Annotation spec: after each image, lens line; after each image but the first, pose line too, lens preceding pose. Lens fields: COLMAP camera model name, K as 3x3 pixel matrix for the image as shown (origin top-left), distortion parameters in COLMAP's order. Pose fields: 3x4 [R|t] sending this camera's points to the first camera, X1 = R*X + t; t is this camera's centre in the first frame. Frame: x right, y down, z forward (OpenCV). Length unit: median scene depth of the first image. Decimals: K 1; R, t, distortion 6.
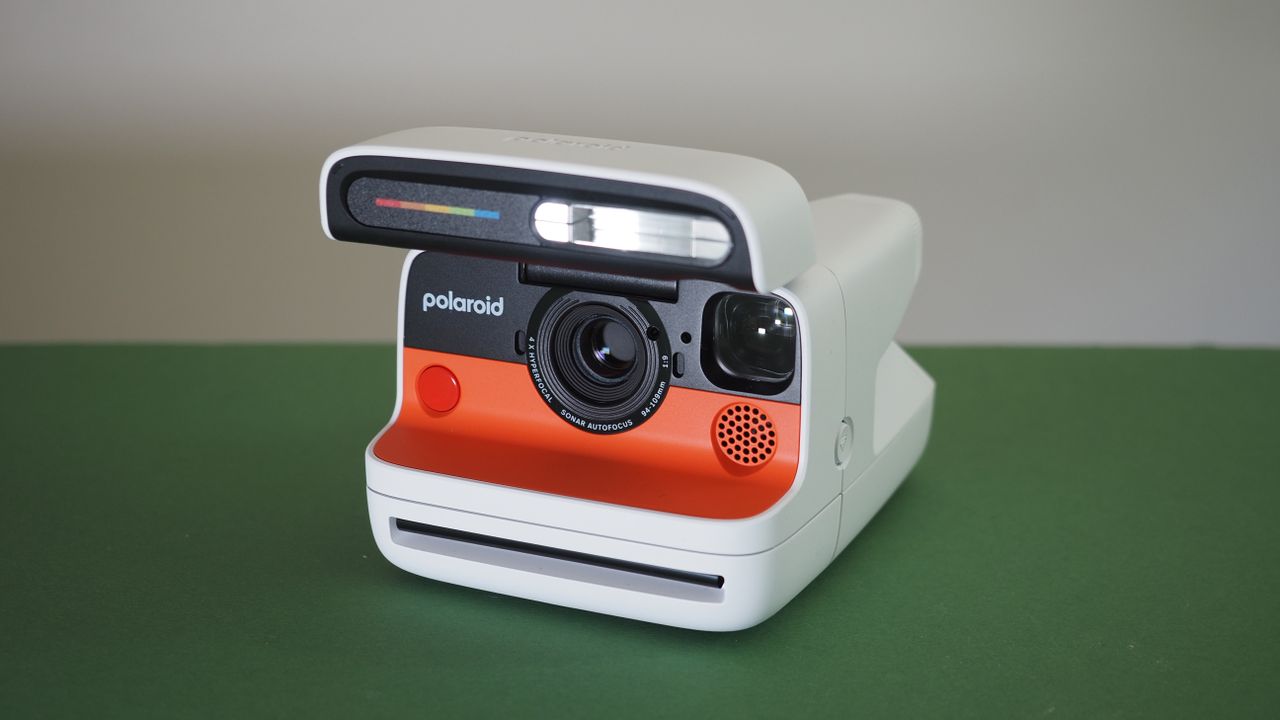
lens RADIAL K [[2198.9, 0, 640.0], [0, 2198.9, 360.0], [0, 0, 1]] dist [-0.007584, -0.004613]
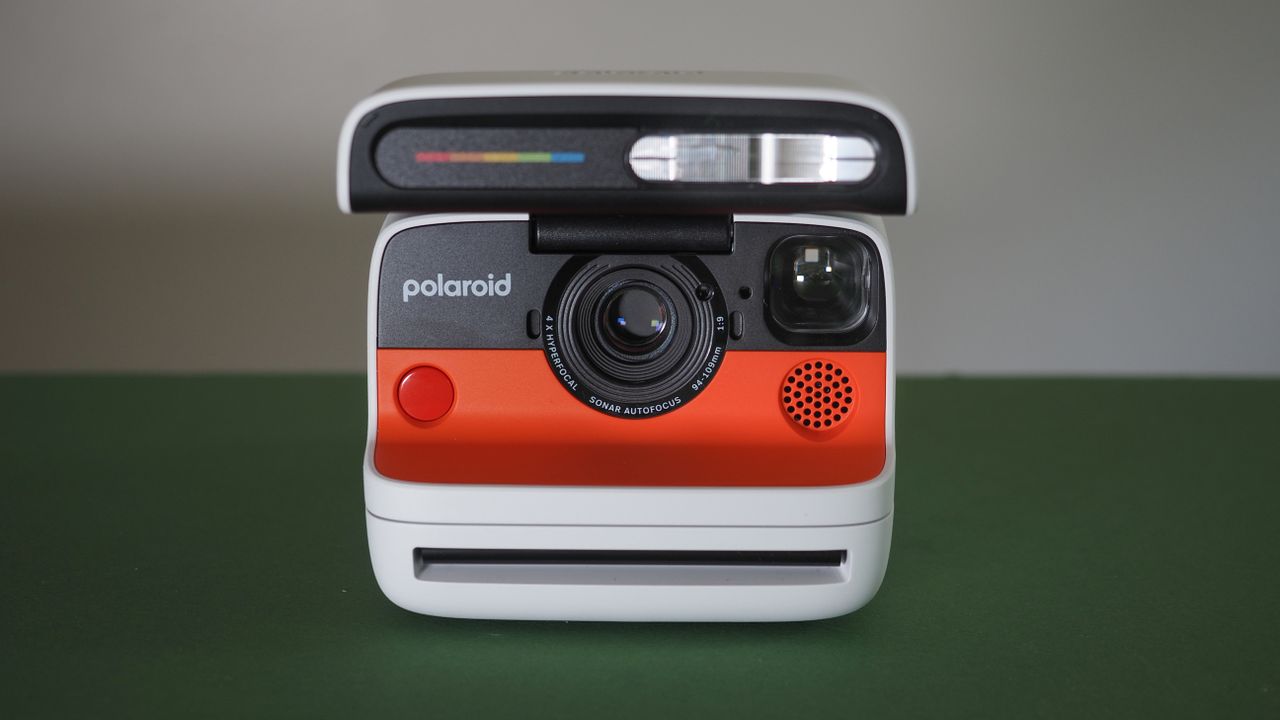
lens RADIAL K [[2198.9, 0, 640.0], [0, 2198.9, 360.0], [0, 0, 1]] dist [-0.007584, -0.004613]
pose [[0.917288, -0.103435, 0.384558, -0.355833], [0.123625, 0.991932, -0.028083, 0.035781], [-0.378550, 0.073301, 0.922674, 0.205384]]
